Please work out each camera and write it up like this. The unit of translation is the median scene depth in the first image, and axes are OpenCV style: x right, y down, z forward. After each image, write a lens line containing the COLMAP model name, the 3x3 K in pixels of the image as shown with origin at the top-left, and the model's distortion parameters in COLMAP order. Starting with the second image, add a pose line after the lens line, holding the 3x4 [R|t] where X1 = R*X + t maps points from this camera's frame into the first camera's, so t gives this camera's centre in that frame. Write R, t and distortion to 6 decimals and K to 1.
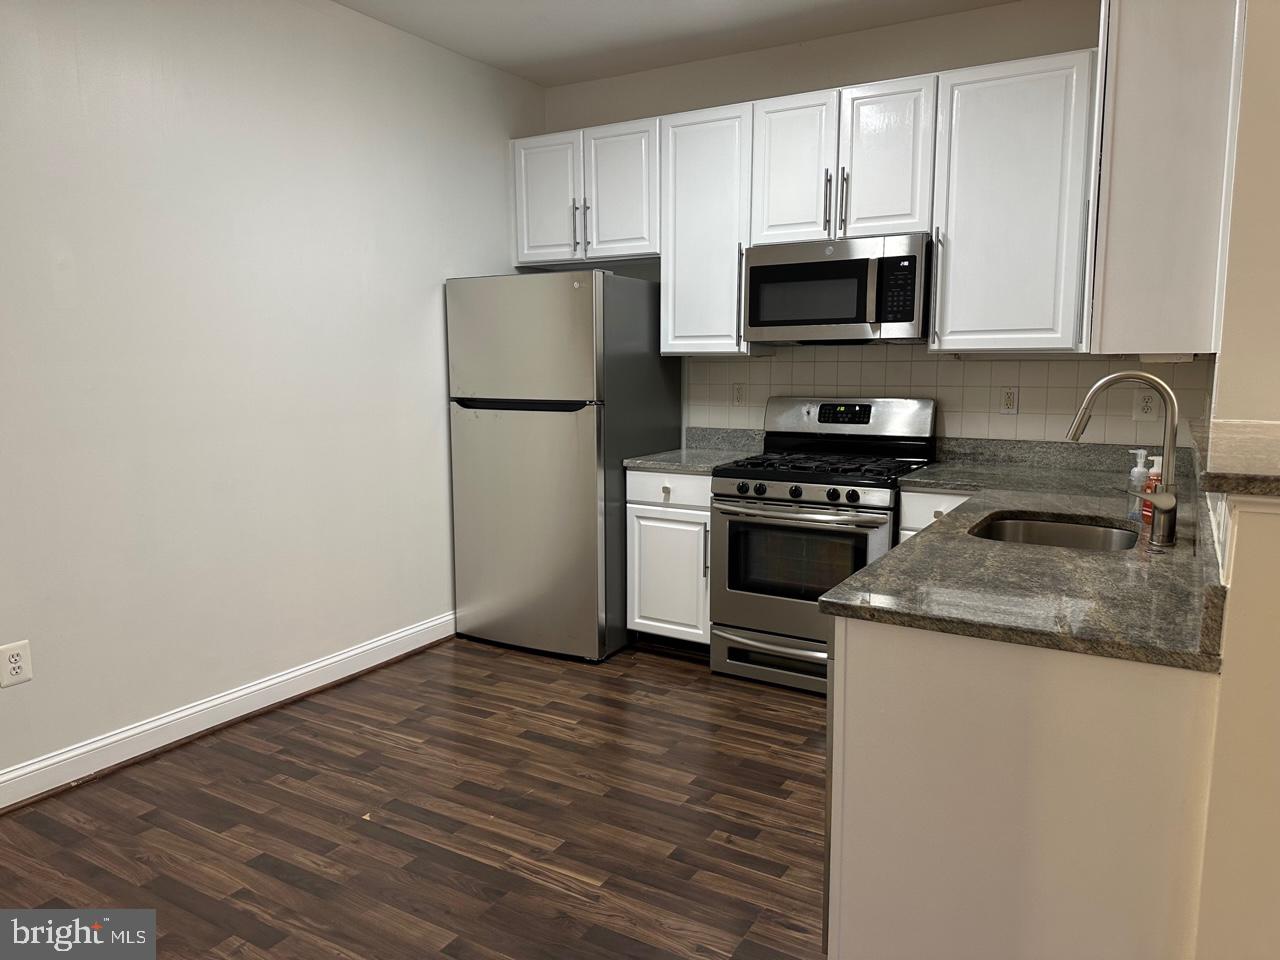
lens RADIAL K [[902.0, 0, 641.8], [0, 902.0, 479.3], [0, 0, 1]] dist [0.081665, -0.097296]
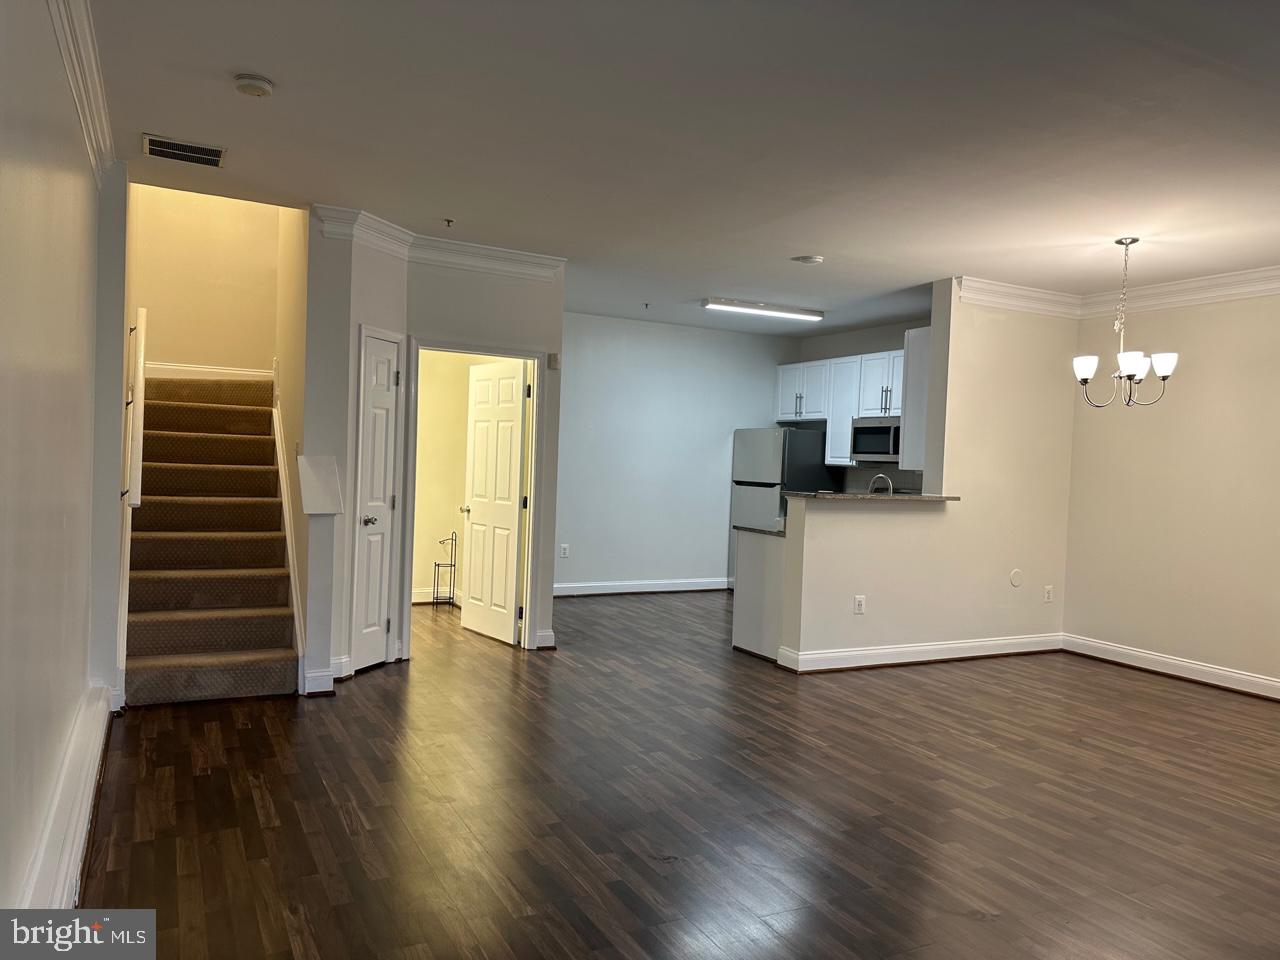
lens RADIAL K [[902.0, 0, 642.2], [0, 902.0, 440.2], [0, 0, 1]] dist [0.081665, -0.097296]
pose [[0.851094, 0.023365, -0.524493, 0.778277], [-0.109291, 0.985009, -0.133468, 0.136408], [0.513512, 0.170916, 0.840889, -1.031865]]
